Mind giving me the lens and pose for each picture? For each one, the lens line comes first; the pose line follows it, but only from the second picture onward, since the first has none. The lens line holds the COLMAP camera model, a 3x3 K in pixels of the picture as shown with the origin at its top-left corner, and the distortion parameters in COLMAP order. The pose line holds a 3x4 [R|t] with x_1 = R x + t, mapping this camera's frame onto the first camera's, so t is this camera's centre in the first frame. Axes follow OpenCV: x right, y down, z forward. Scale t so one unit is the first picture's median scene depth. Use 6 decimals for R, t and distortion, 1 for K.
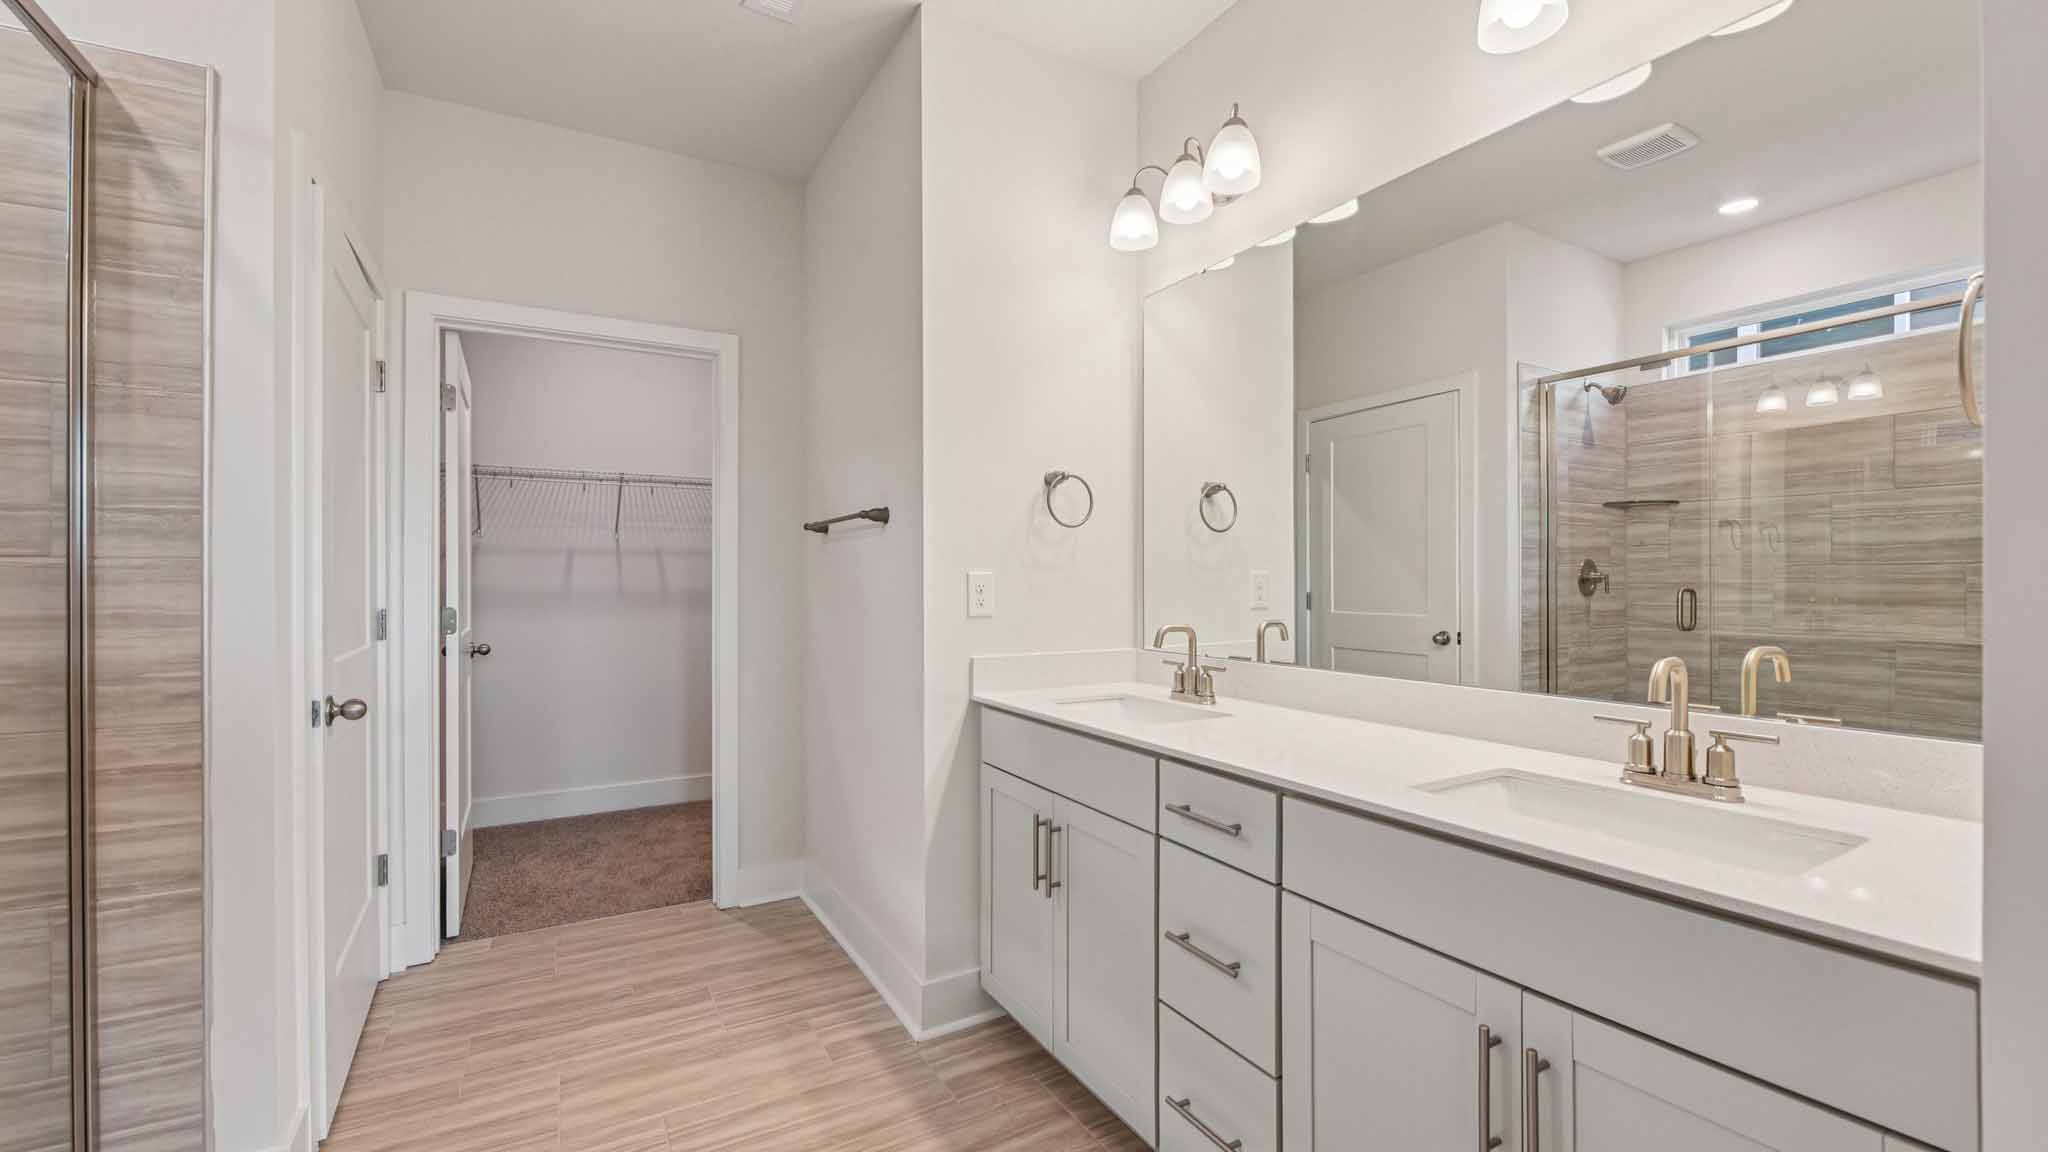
lens RADIAL K [[832.4, 0, 1028.7], [0, 832.4, 580.0], [0, 0, 1]] dist [-0.003348, -0.001679]
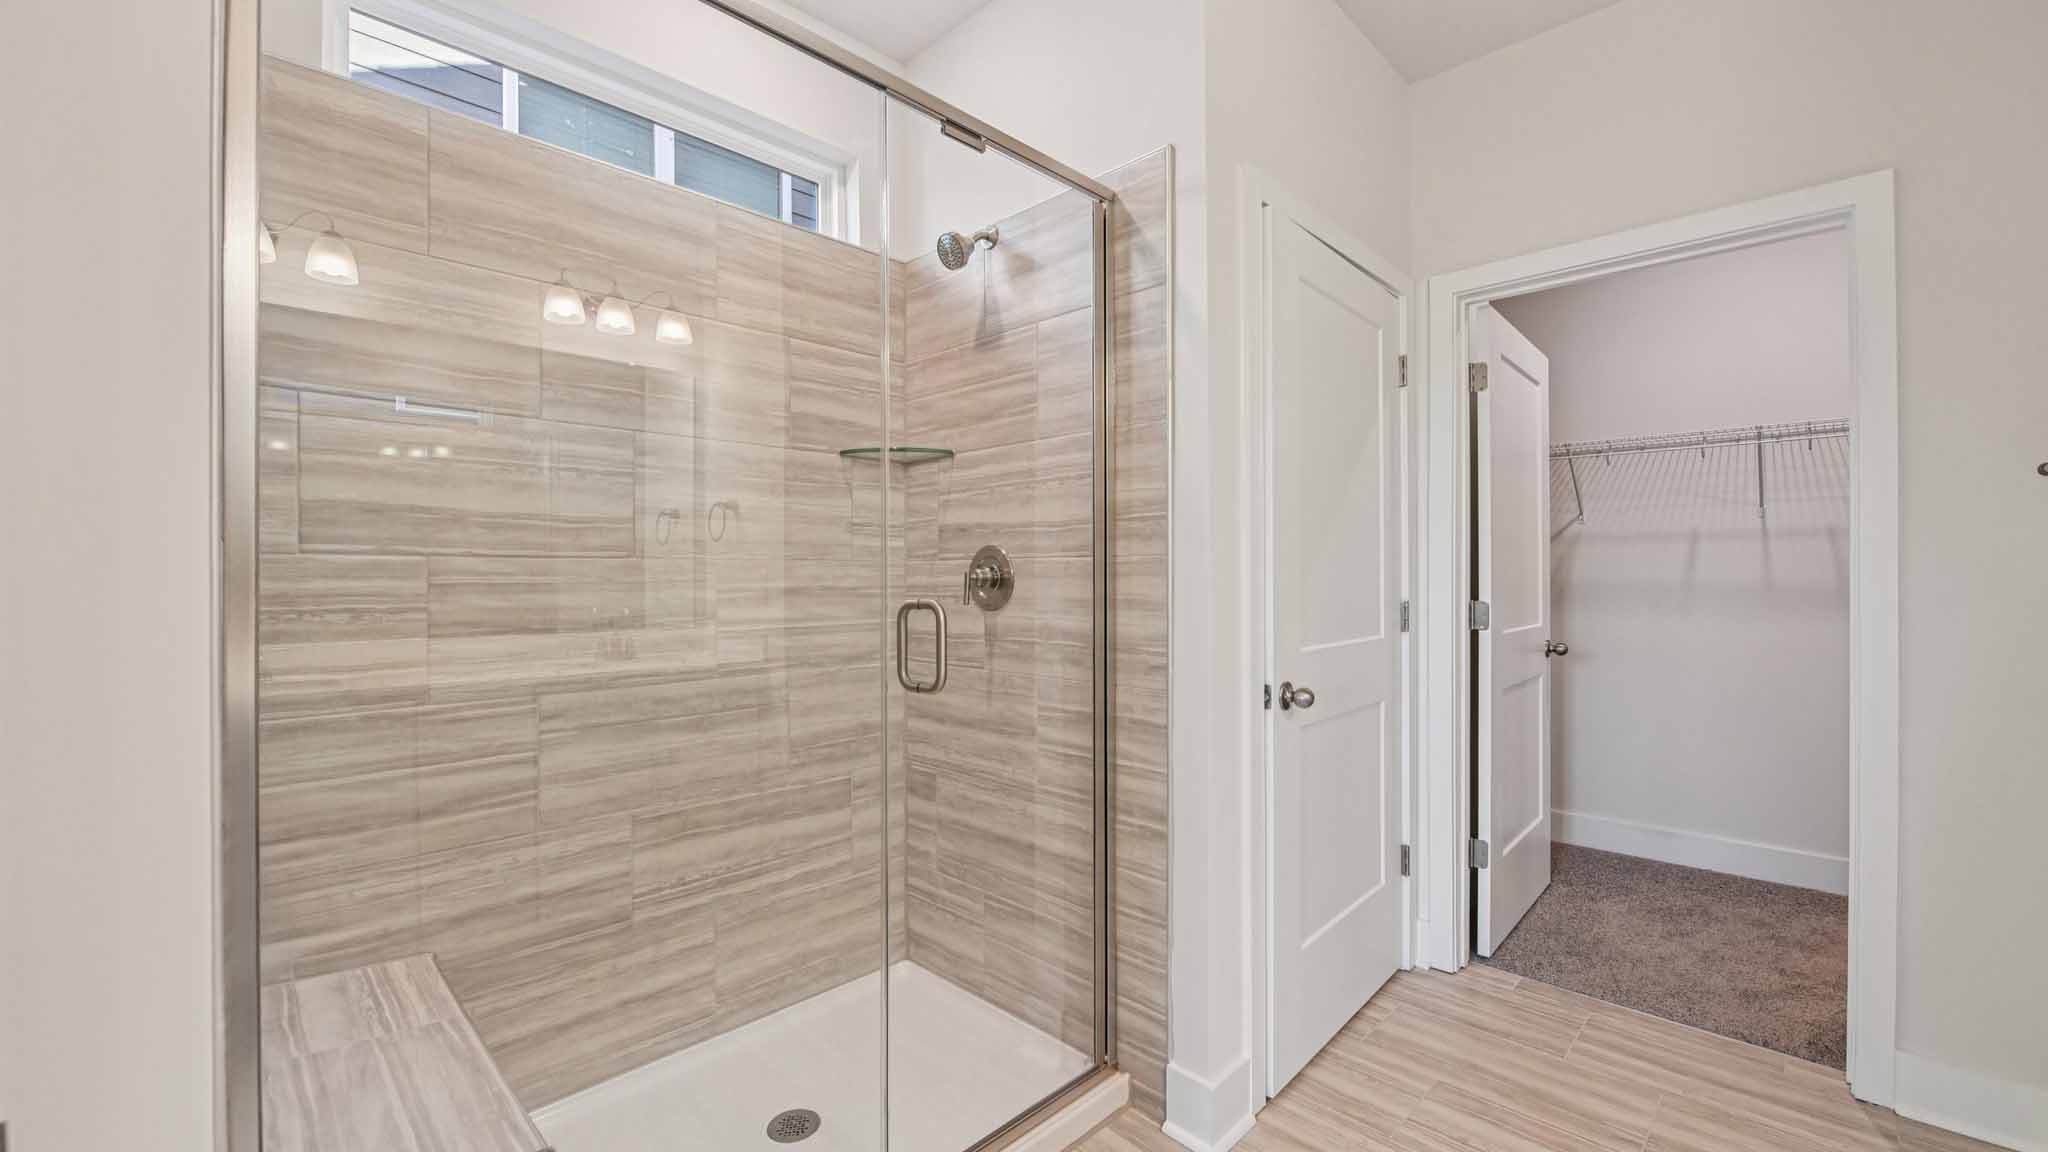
lens RADIAL K [[832.4, 0, 1028.7], [0, 832.4, 567.6], [0, 0, 1]] dist [-0.003348, -0.001679]
pose [[0.278199, -0.007376, -0.960495, 0.069771], [0.003368, 0.999972, -0.006704, -0.000218], [0.960518, -0.001370, 0.278216, 0.298424]]
